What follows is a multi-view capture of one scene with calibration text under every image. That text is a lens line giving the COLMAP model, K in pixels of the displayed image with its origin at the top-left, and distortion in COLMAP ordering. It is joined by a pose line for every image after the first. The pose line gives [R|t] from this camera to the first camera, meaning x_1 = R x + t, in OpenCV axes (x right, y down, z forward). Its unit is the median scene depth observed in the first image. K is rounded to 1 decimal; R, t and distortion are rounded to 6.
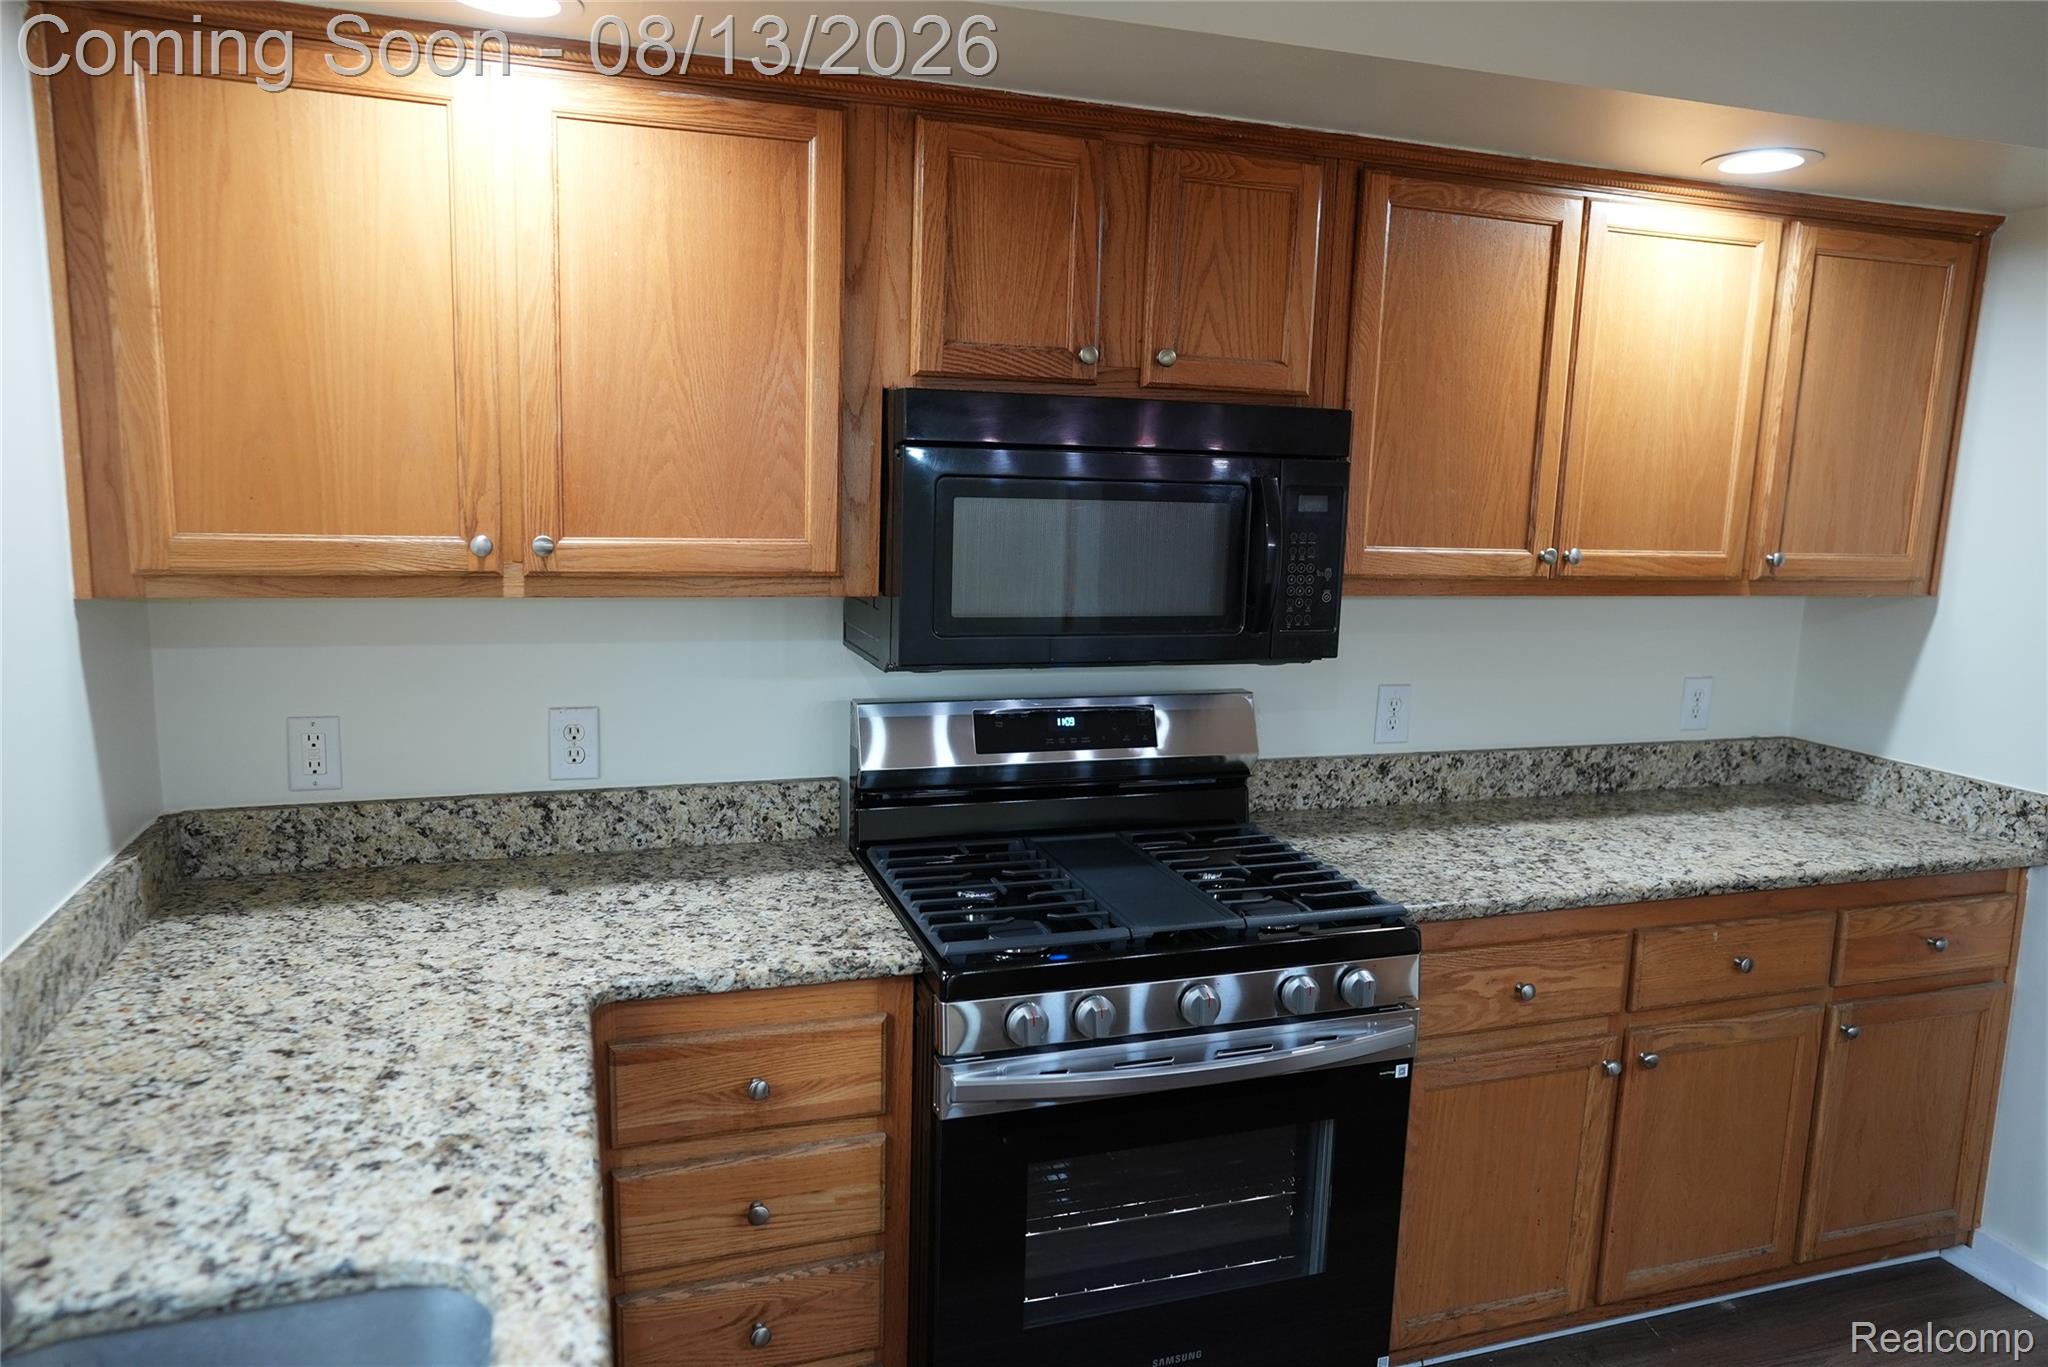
lens RADIAL K [[1366.4, 0, 1031.0], [0, 1366.4, 682.4], [0, 0, 1]] dist [-0.037401, 0.048583]
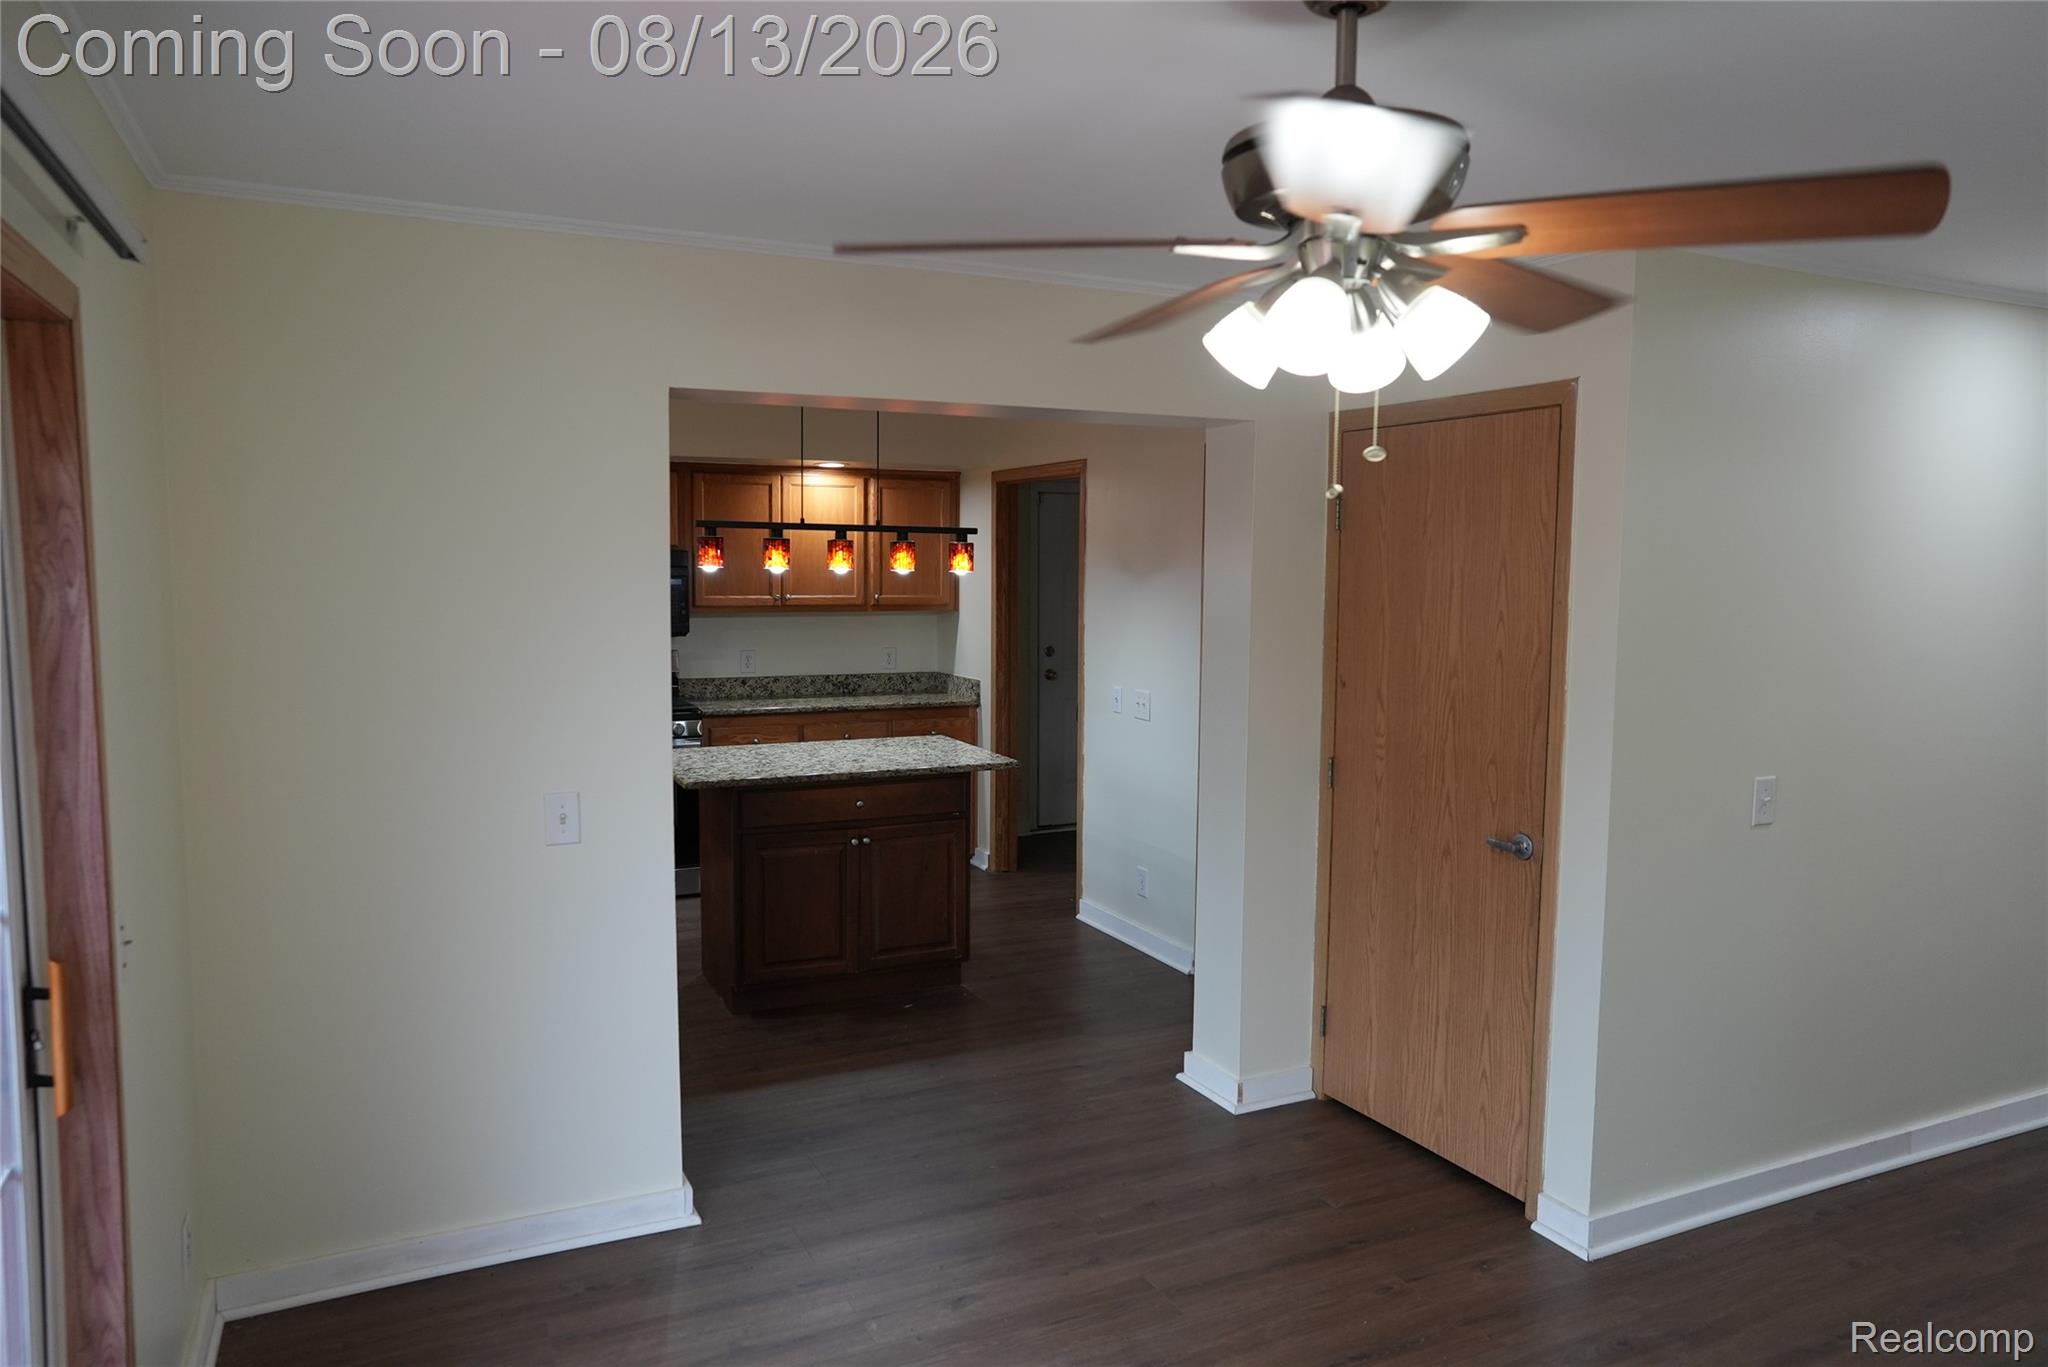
lens RADIAL K [[1366.4, 0, 1011.1], [0, 1366.4, 683.2], [0, 0, 1]] dist [-0.037401, 0.048583]
pose [[0.993654, -0.035670, 0.106676, 0.493792], [0.042994, 0.996816, -0.067158, 0.265552], [-0.103941, 0.071318, 0.992023, -1.670679]]
